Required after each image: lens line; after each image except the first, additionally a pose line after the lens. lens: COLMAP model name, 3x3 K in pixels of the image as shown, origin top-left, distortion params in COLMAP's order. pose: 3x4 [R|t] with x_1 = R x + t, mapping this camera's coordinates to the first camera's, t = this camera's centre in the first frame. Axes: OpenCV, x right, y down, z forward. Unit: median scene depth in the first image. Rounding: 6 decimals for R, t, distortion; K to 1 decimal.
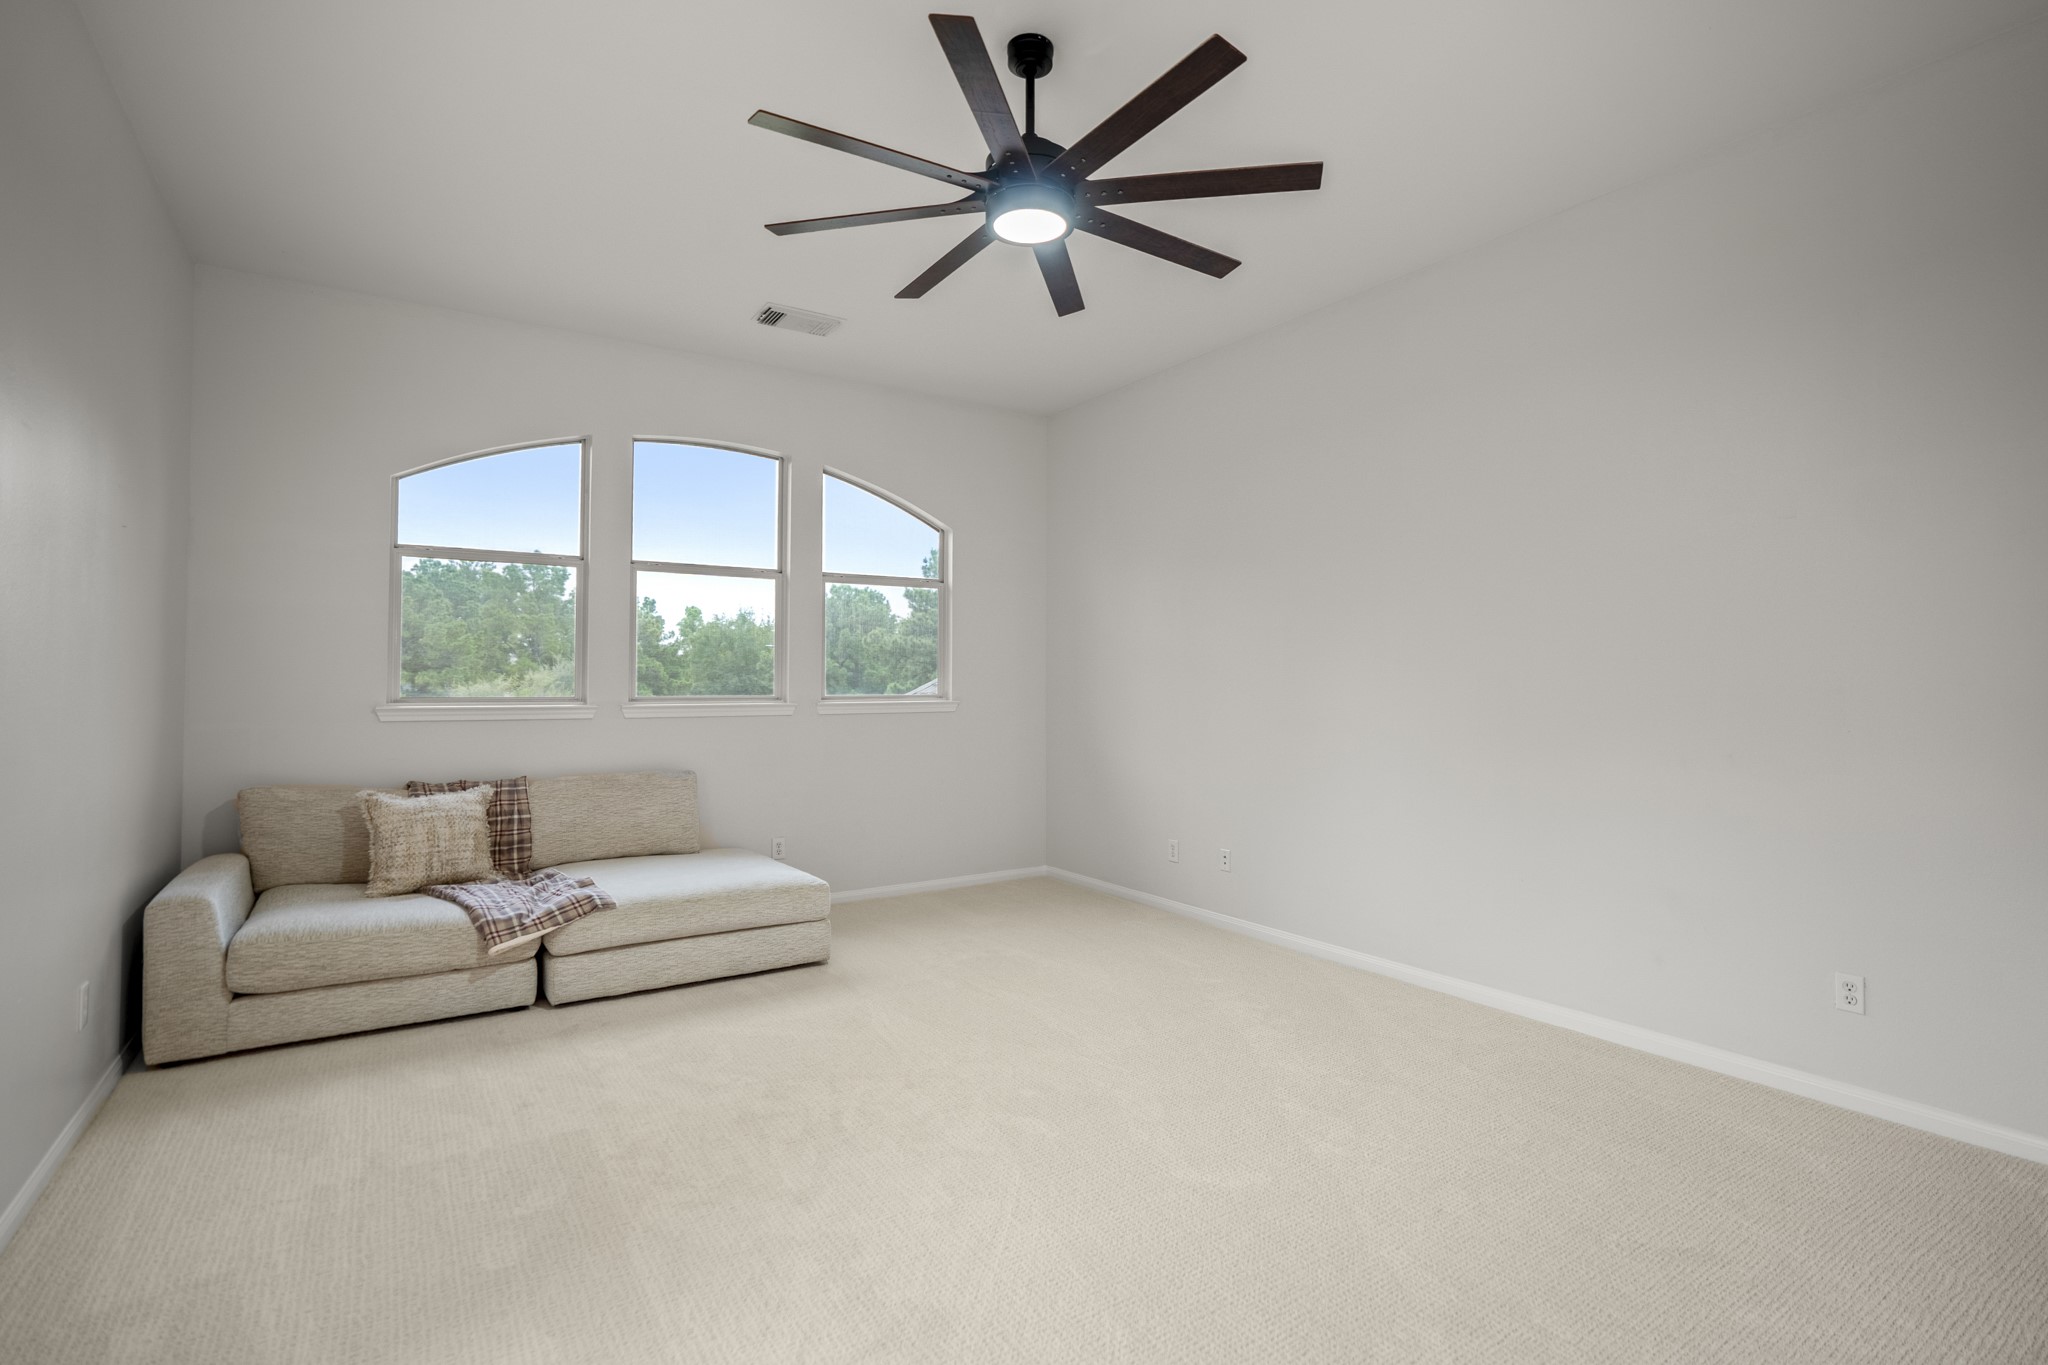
lens RADIAL K [[958.0, 0, 1041.4], [0, 958.0, 677.4], [0, 0, 1]] dist [-0.004217, 0.002177]
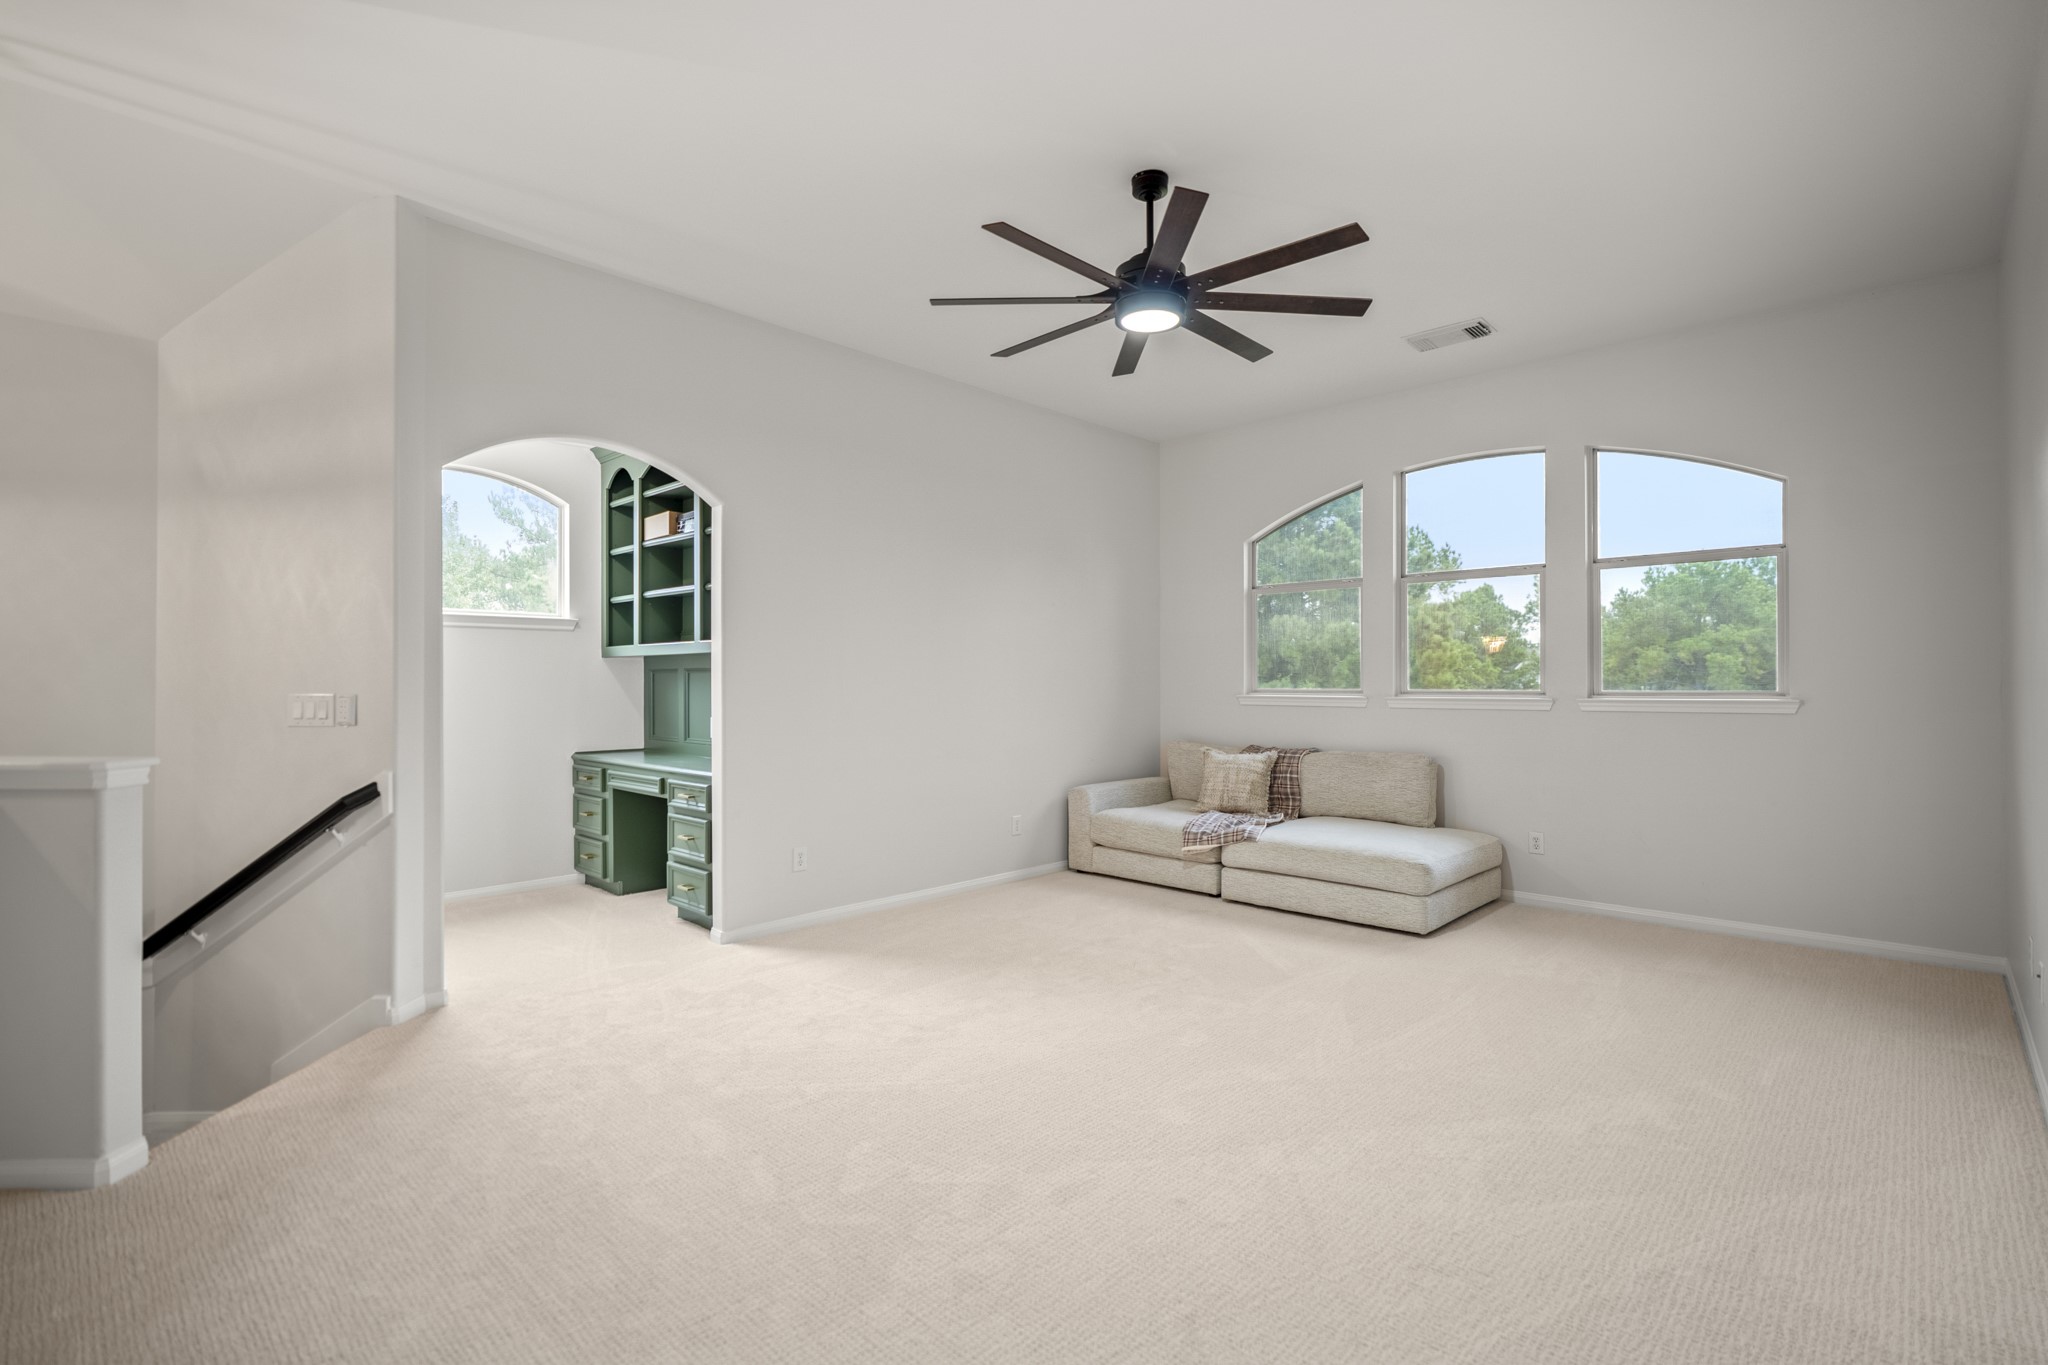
lens RADIAL K [[958.0, 0, 1078.7], [0, 958.0, 686.4], [0, 0, 1]] dist [-0.004217, 0.002177]
pose [[0.243591, -0.000444, -0.969878, 0.751046], [0.006725, 0.999977, 0.001231, 0.013312], [0.969855, -0.006823, 0.243588, 0.381039]]
